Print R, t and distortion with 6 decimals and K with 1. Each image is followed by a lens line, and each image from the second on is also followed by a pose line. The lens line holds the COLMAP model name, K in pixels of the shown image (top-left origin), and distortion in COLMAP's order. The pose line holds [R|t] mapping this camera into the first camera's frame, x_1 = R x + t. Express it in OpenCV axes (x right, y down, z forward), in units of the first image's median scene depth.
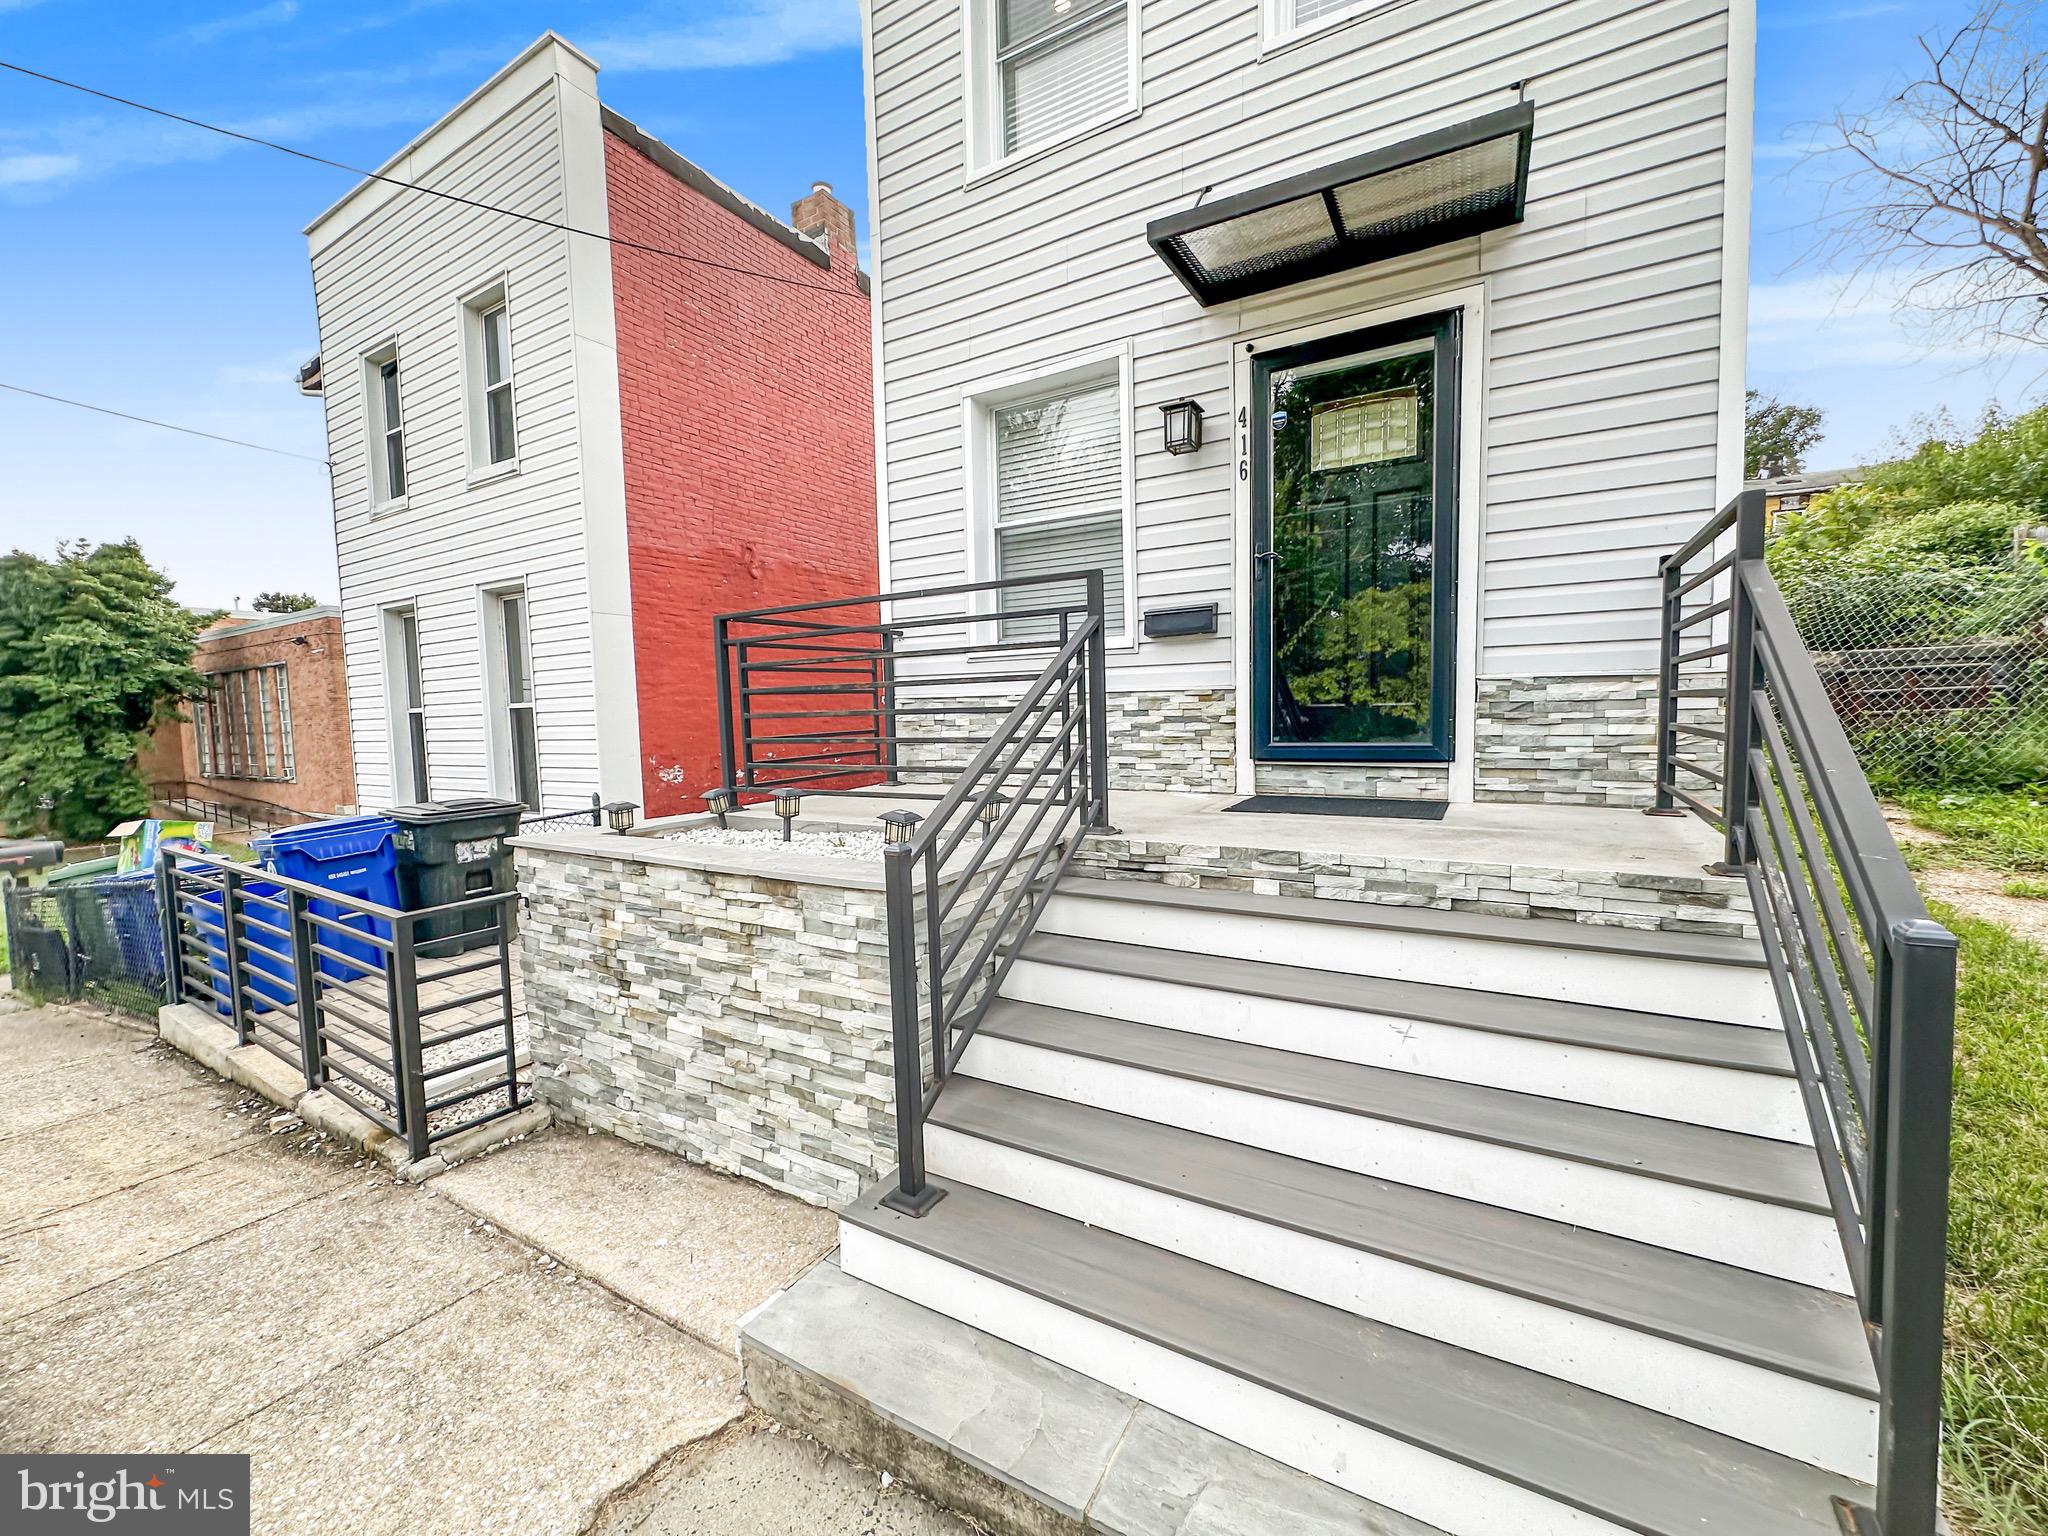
lens RADIAL K [[827.5, 0, 1021.8], [0, 827.5, 769.0], [0, 0, 1]] dist [-0.001075, 0.000498]
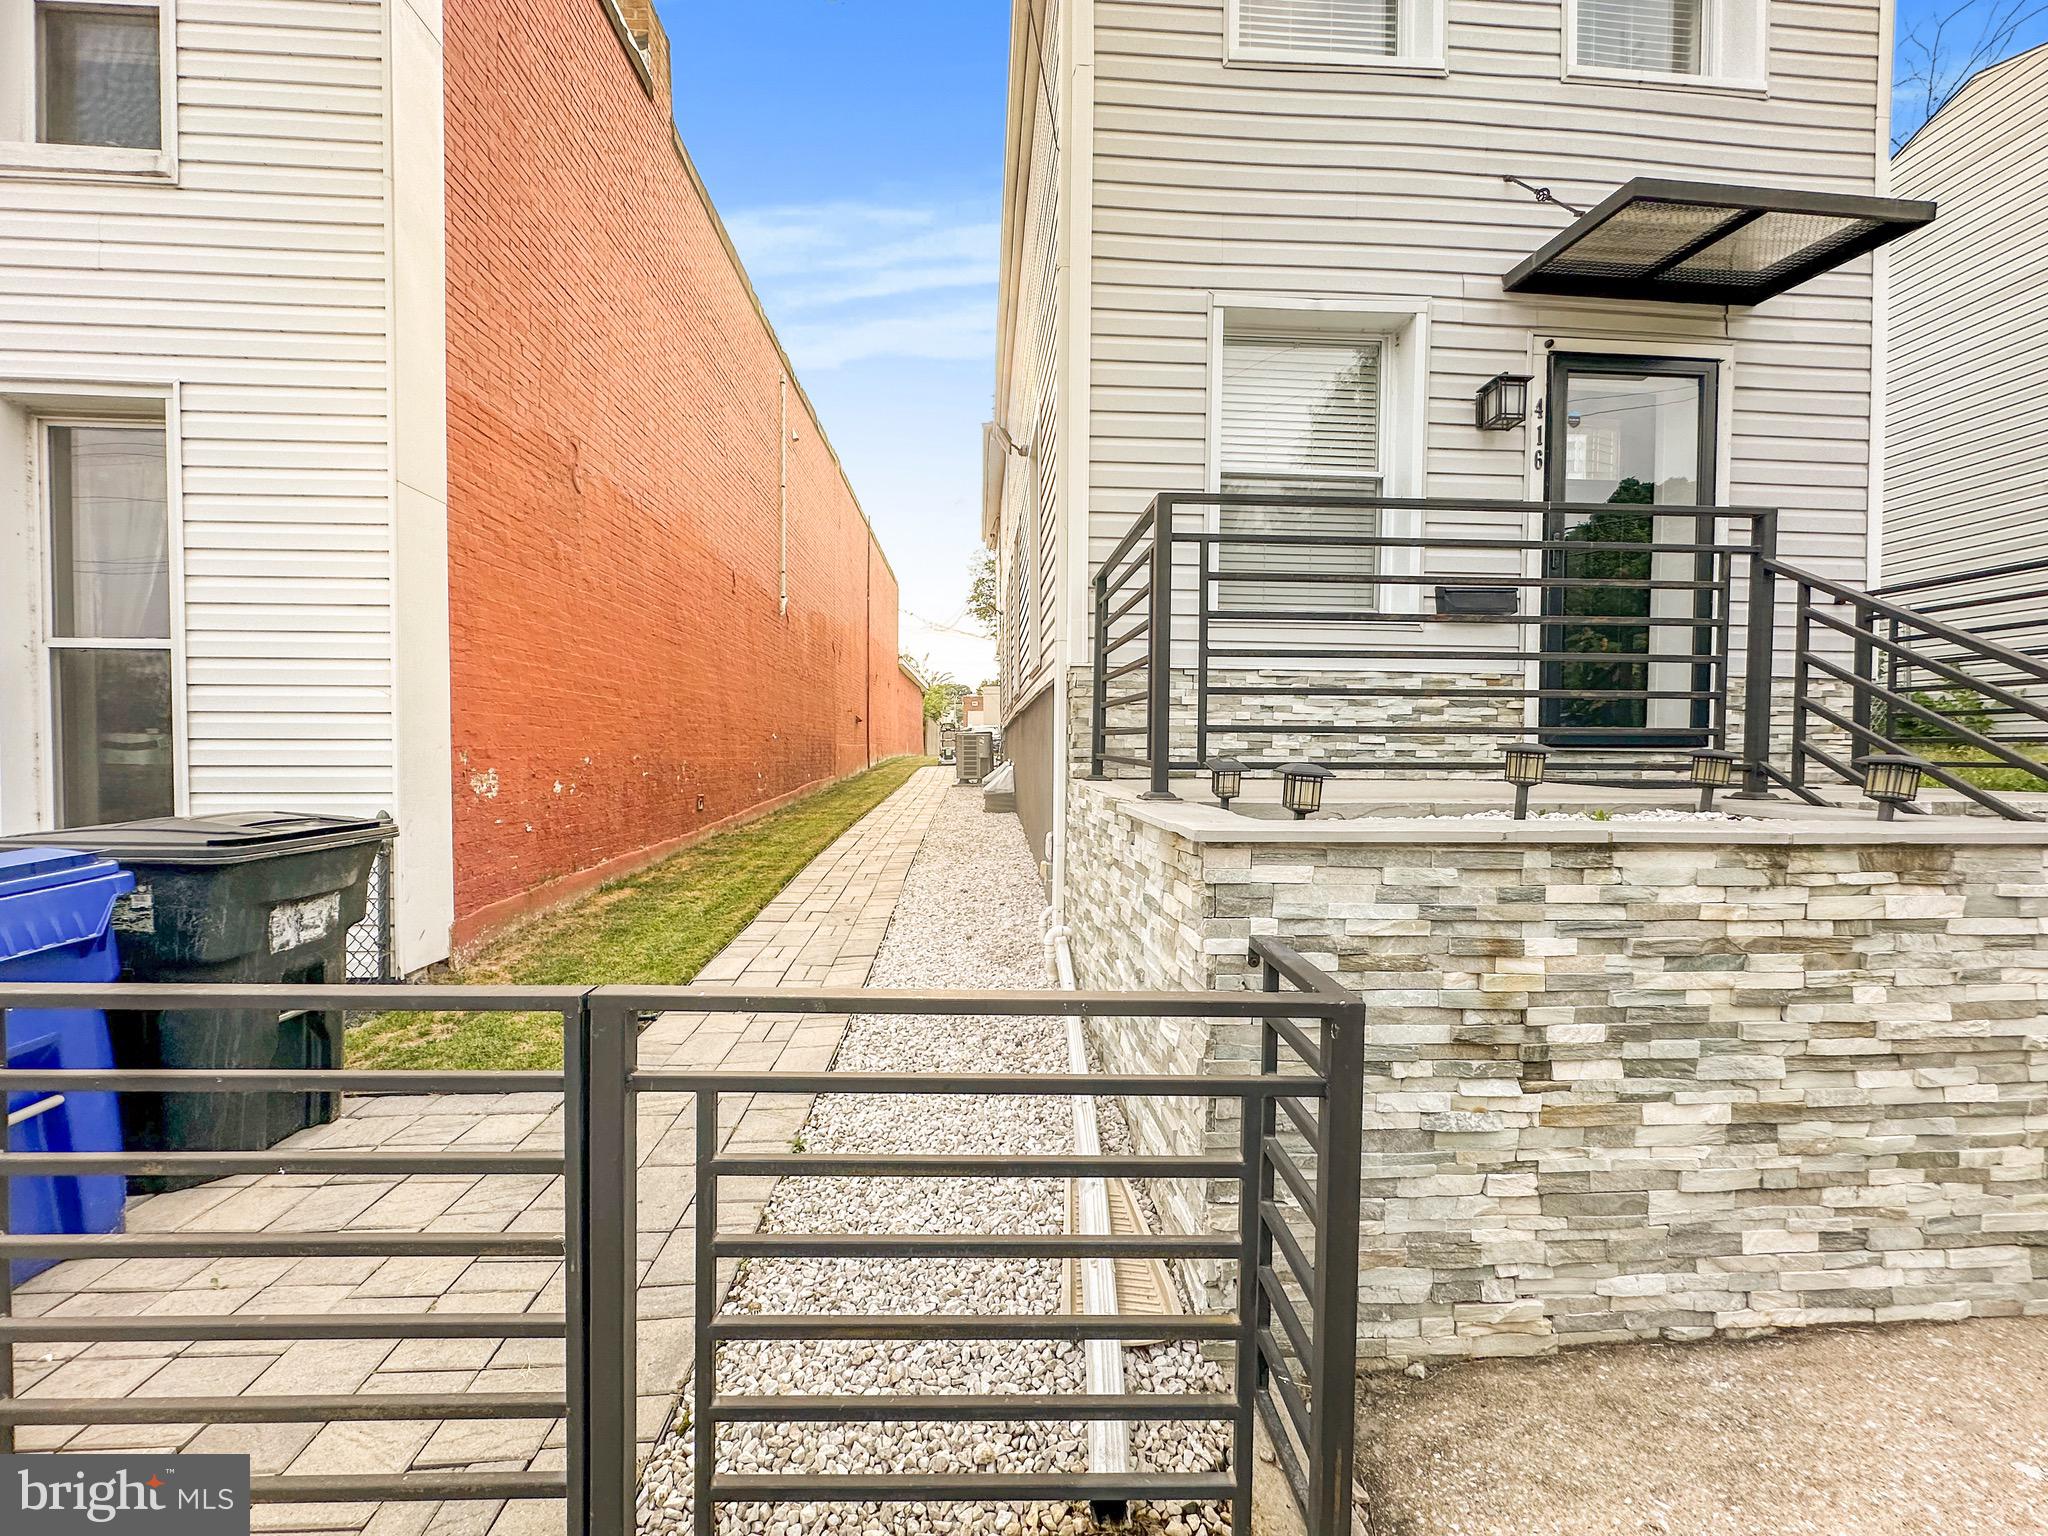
lens RADIAL K [[827.5, 0, 1024.3], [0, 827.5, 766.9], [0, 0, 1]] dist [-0.001075, 0.000498]
pose [[0.821436, 0.016931, 0.570049, -1.147122], [0.015554, 0.998522, -0.052070, 0.081967], [-0.570088, 0.051638, 0.819959, 0.761840]]
